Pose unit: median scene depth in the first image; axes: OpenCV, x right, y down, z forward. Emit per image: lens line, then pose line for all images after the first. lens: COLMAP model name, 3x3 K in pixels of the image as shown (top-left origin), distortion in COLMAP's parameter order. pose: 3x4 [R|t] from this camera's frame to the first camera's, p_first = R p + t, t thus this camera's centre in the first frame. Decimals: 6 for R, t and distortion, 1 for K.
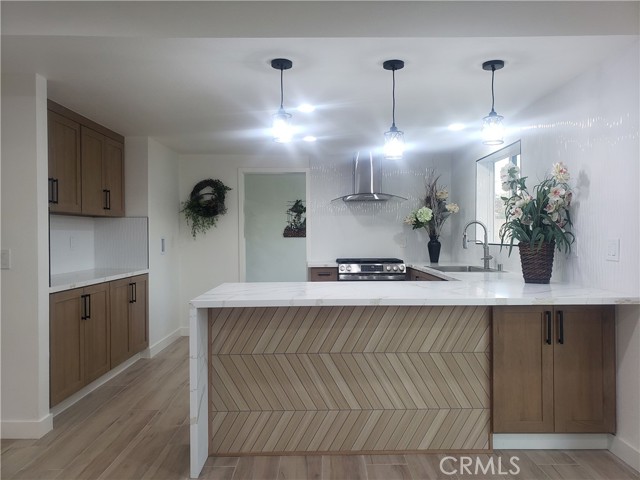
lens RADIAL K [[499.9, 0, 324.8], [0, 499.9, 238.2], [0, 0, 1]] dist [0.030165, -0.032954]
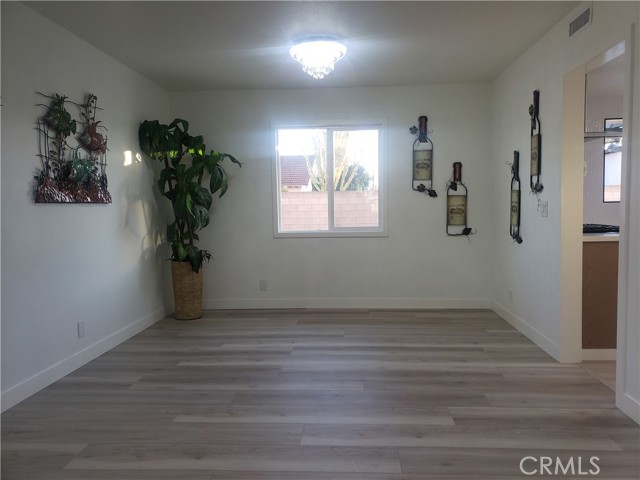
lens RADIAL K [[499.9, 0, 322.6], [0, 499.9, 234.0], [0, 0, 1]] dist [0.030165, -0.032954]
pose [[0.071204, -0.057612, 0.995797, -1.253701], [0.017002, 0.998256, 0.056538, 0.008270], [-0.997317, 0.012905, 0.072060, 2.525956]]
